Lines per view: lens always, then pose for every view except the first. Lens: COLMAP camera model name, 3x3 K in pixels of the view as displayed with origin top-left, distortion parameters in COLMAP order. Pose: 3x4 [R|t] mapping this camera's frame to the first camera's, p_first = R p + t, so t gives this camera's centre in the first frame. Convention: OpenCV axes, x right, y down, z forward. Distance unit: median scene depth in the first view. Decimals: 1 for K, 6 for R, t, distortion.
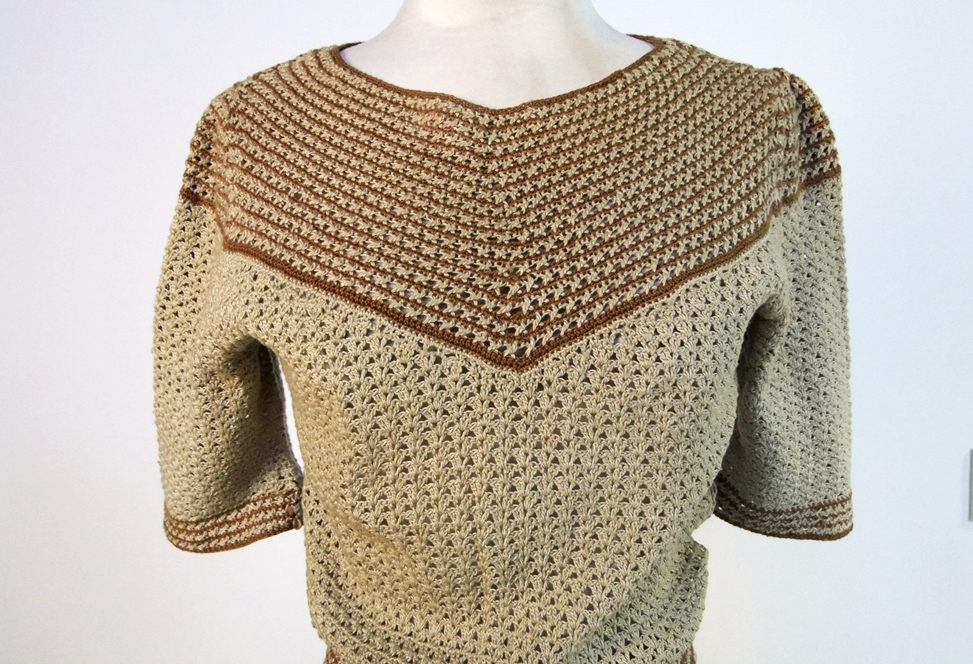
lens RADIAL K [[934.2, 0, 484.9], [0, 934.2, 383.6], [0, 0, 1]] dist [0.064552, 0.001918]
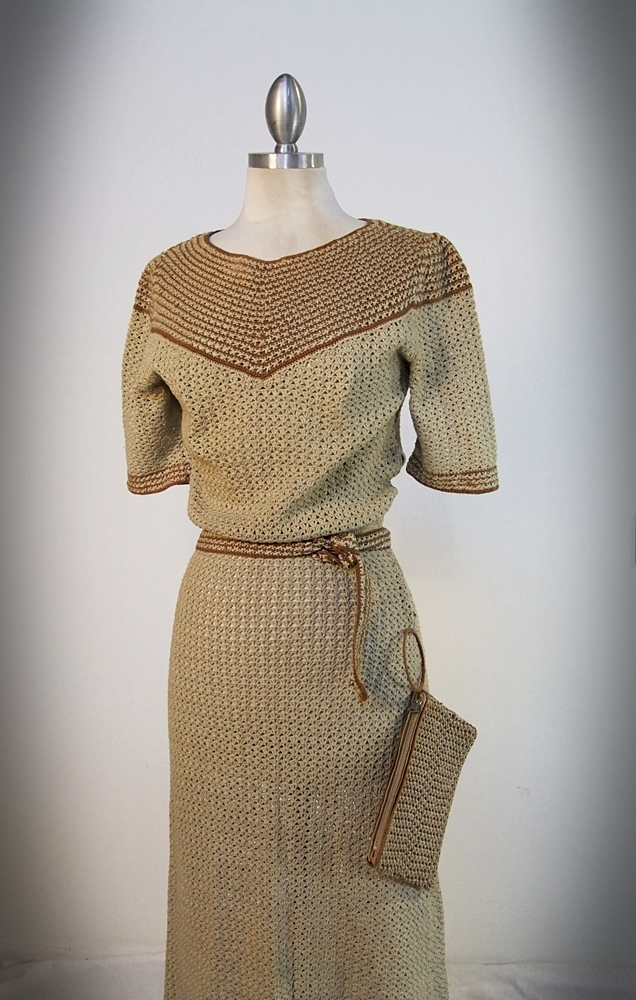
lens RADIAL K [[1079.6, 0, 318.0], [0, 1079.6, 500.0], [0, 0, 1]] dist [0.056671, 0.001987]
pose [[0.968729, 0.014734, -0.247685, 0.724152], [-0.027678, 0.998422, -0.048860, 0.355332], [0.246574, 0.054188, 0.967608, -1.281510]]
